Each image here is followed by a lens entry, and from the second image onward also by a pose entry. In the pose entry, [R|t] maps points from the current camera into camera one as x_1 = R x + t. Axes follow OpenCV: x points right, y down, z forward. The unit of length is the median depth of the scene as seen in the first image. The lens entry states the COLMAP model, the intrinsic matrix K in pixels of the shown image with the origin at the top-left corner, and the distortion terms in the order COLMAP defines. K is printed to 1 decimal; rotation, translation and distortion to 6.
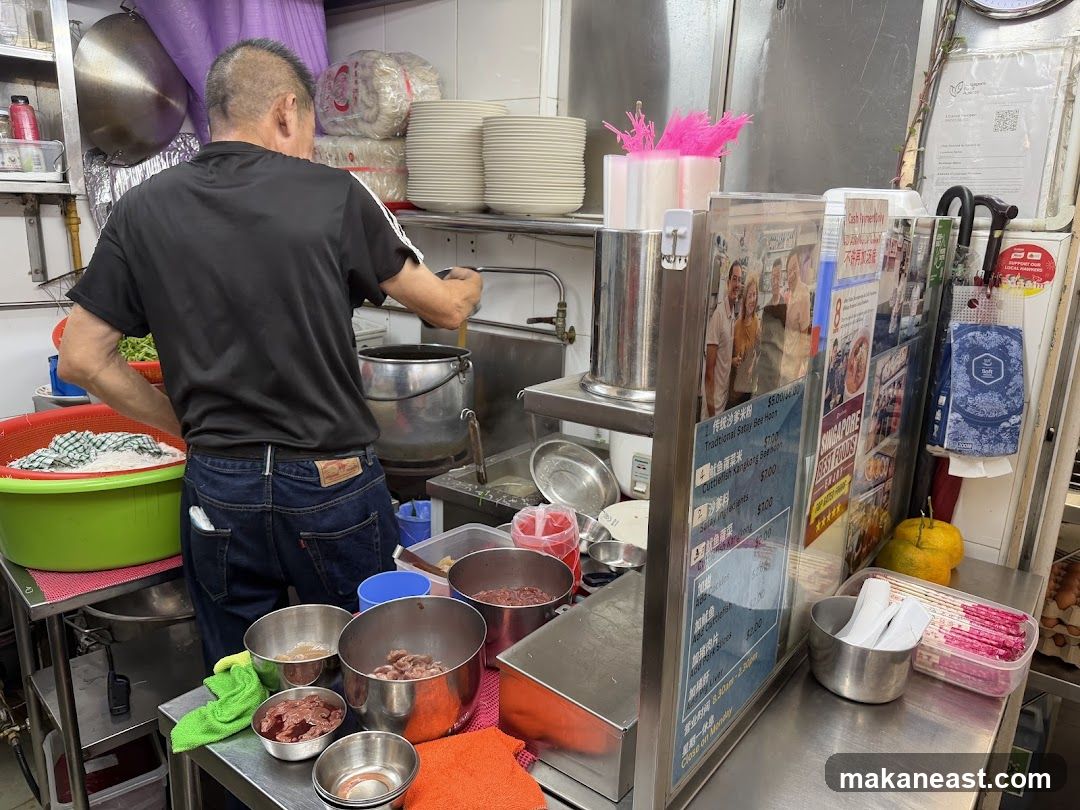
lens RADIAL K [[808.3, 0, 541.4], [0, 808.3, 388.2], [0, 0, 1]] dist [0.014412, -0.006035]
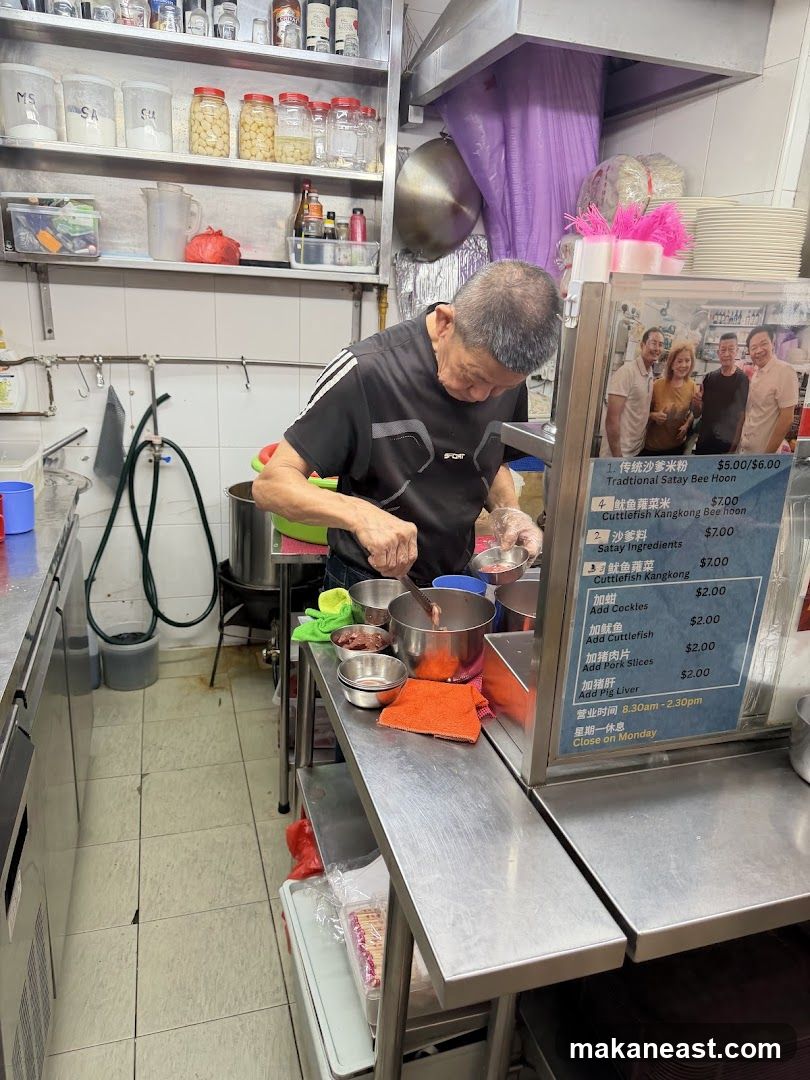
lens RADIAL K [[808.3, 0, 405.0], [0, 808.3, 540.0], [0, 0, 1]] dist [0.014412, -0.006035]
pose [[0.821353, 0.187603, -0.538687, 0.251954], [-0.159657, 0.982232, 0.098638, 0.035636], [0.547621, 0.004988, 0.836712, -0.077721]]
